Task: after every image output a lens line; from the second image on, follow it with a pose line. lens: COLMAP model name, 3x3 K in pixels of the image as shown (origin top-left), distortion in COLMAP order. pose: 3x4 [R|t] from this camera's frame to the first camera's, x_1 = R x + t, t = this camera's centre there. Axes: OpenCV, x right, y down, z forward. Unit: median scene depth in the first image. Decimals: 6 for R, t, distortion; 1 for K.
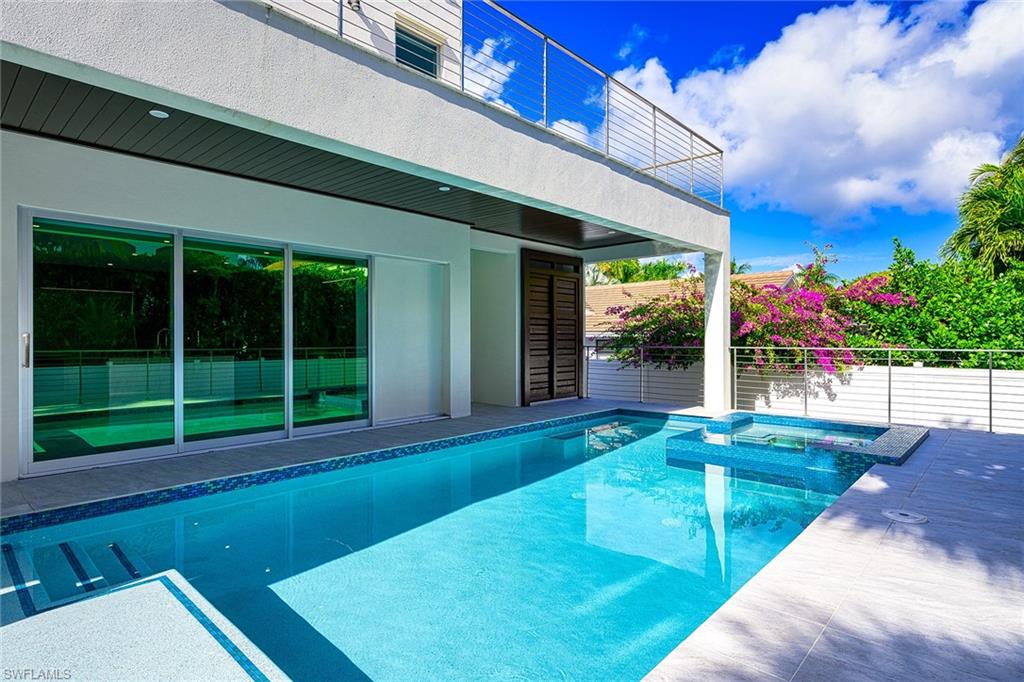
lens RADIAL K [[539.0, 0, 510.5], [0, 539.0, 344.5], [0, 0, 1]] dist [0.014716, -0.000606]
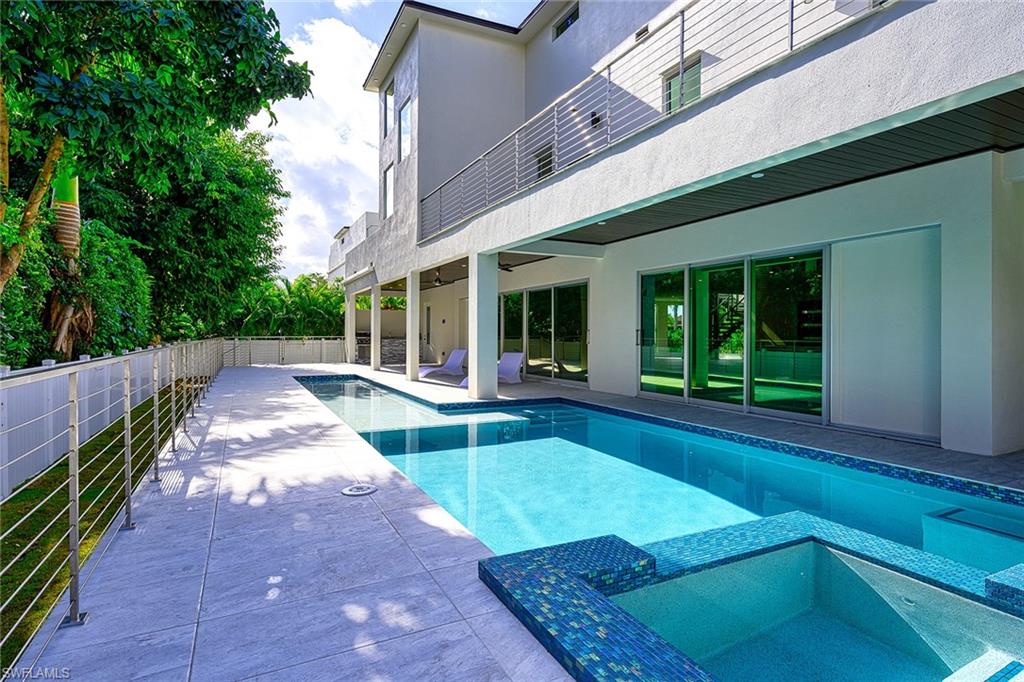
lens RADIAL K [[539.0, 0, 510.2], [0, 539.0, 335.3], [0, 0, 1]] dist [0.014716, -0.000606]
pose [[-0.348528, 0.003568, -0.937292, 0.929077], [-0.010426, 0.999916, 0.007683, -0.008452], [0.937241, 0.012450, -0.348461, 0.918473]]
